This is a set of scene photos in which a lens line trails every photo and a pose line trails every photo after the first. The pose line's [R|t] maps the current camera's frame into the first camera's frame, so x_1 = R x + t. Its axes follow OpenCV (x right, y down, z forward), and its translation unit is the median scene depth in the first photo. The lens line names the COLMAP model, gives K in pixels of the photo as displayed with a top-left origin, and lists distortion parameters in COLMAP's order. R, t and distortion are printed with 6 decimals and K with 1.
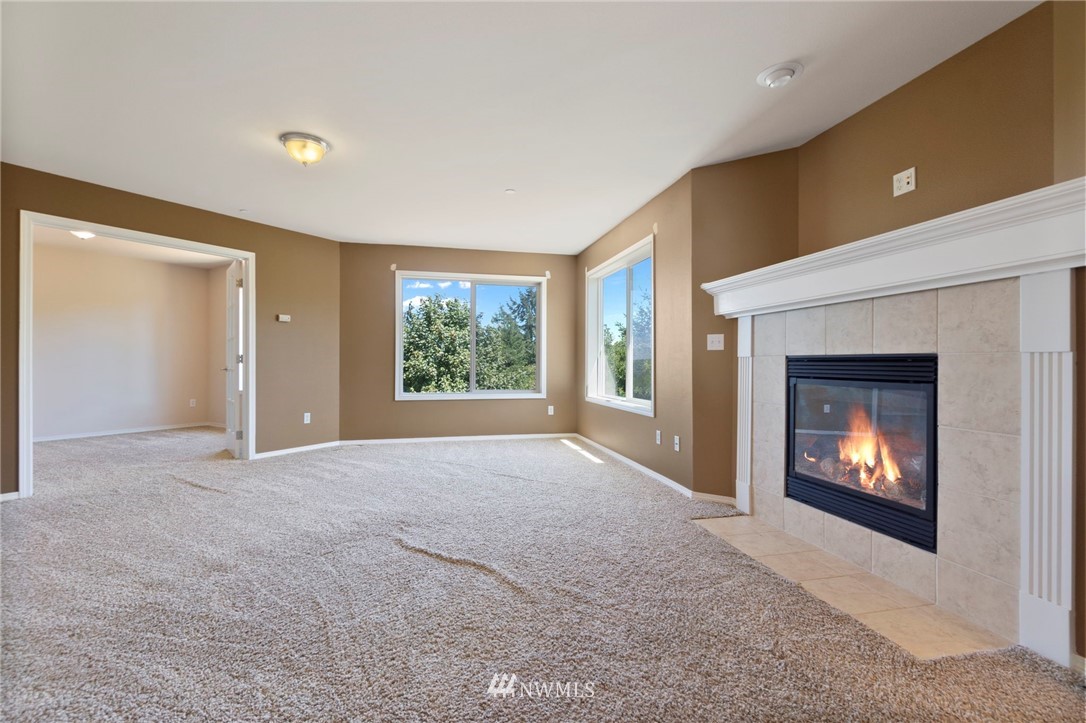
lens RADIAL K [[473.4, 0, 537.0], [0, 473.4, 366.8], [0, 0, 1]] dist [-0.004179, 0.001399]
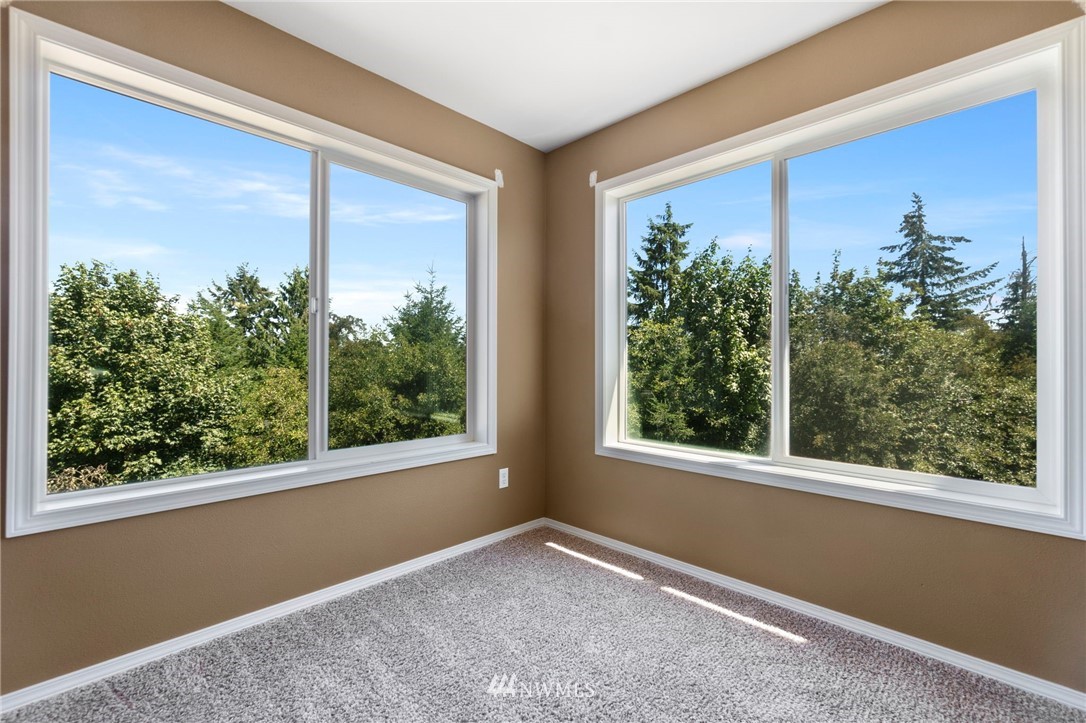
lens RADIAL K [[473.4, 0, 539.2], [0, 473.4, 362.4], [0, 0, 1]] dist [-0.004179, 0.001399]
pose [[0.848710, -0.001199, 0.528857, -0.034100], [0.005897, 0.999957, -0.007197, -0.002969], [-0.528825, 0.009227, 0.848680, 0.112178]]
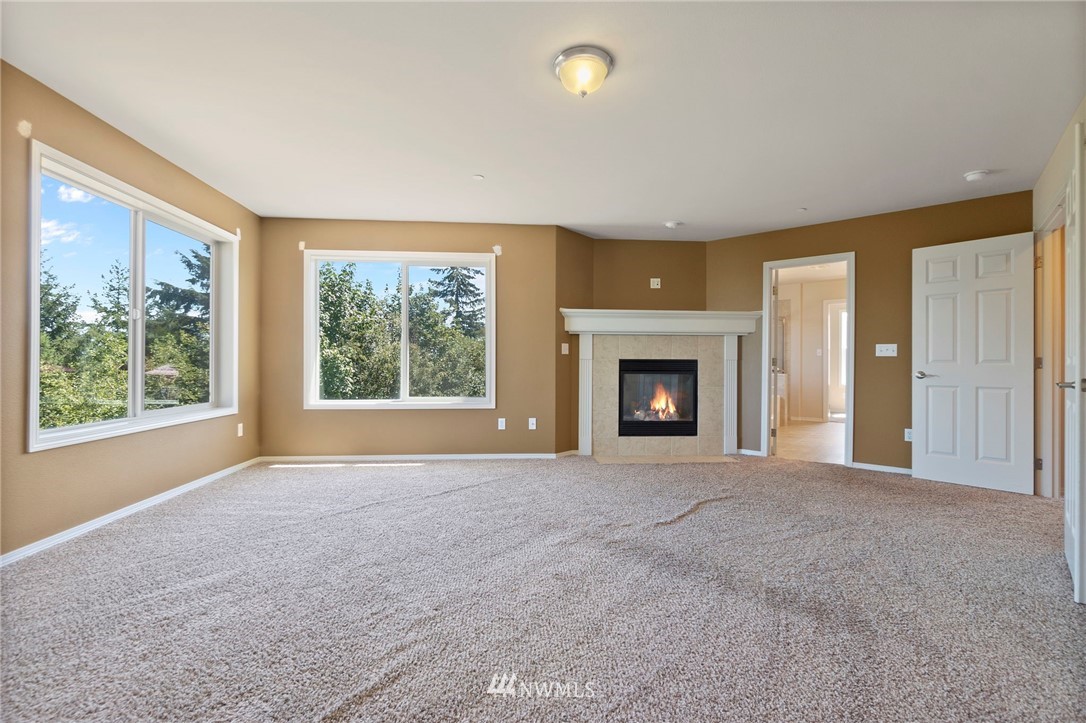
lens RADIAL K [[473.4, 0, 550.7], [0, 473.4, 361.3], [0, 0, 1]] dist [-0.004179, 0.001399]
pose [[0.134854, -0.000931, 0.990865, -0.111425], [0.004928, 0.999988, 0.000269, -0.001345], [-0.990853, 0.004846, 0.134857, 0.085720]]
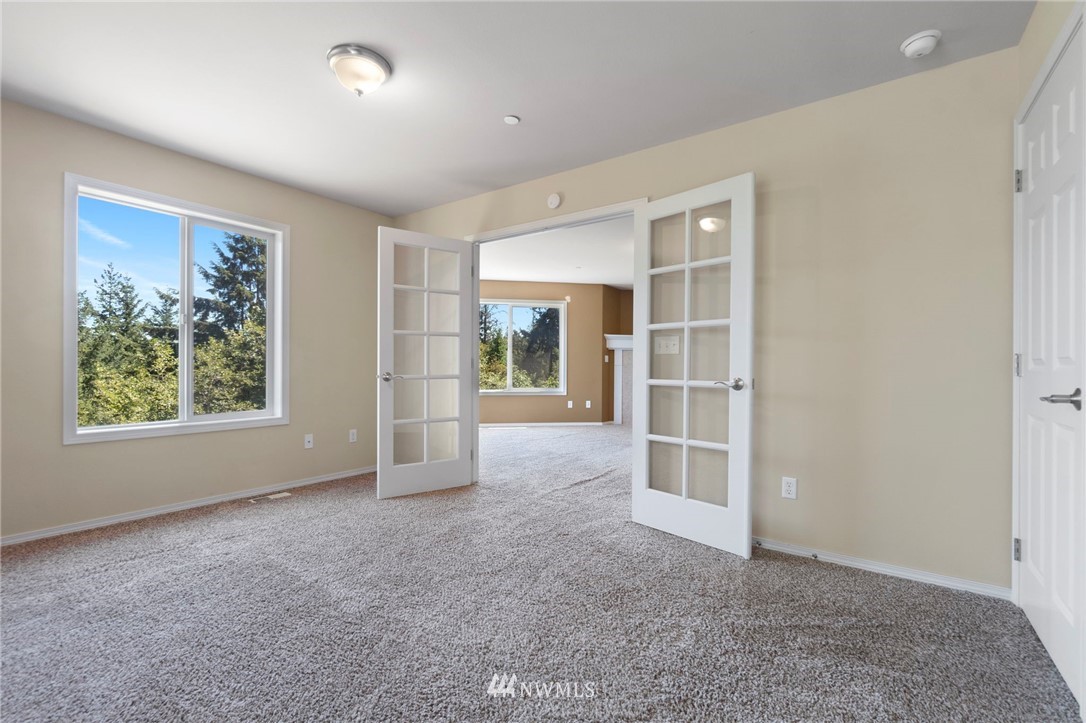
lens RADIAL K [[473.4, 0, 542.7], [0, 473.4, 360.5], [0, 0, 1]] dist [-0.004179, 0.001399]
pose [[0.076566, 0.007785, 0.997034, -0.209821], [0.002379, 0.999965, -0.007991, -0.002492], [-0.997062, 0.002984, 0.076545, 0.115770]]
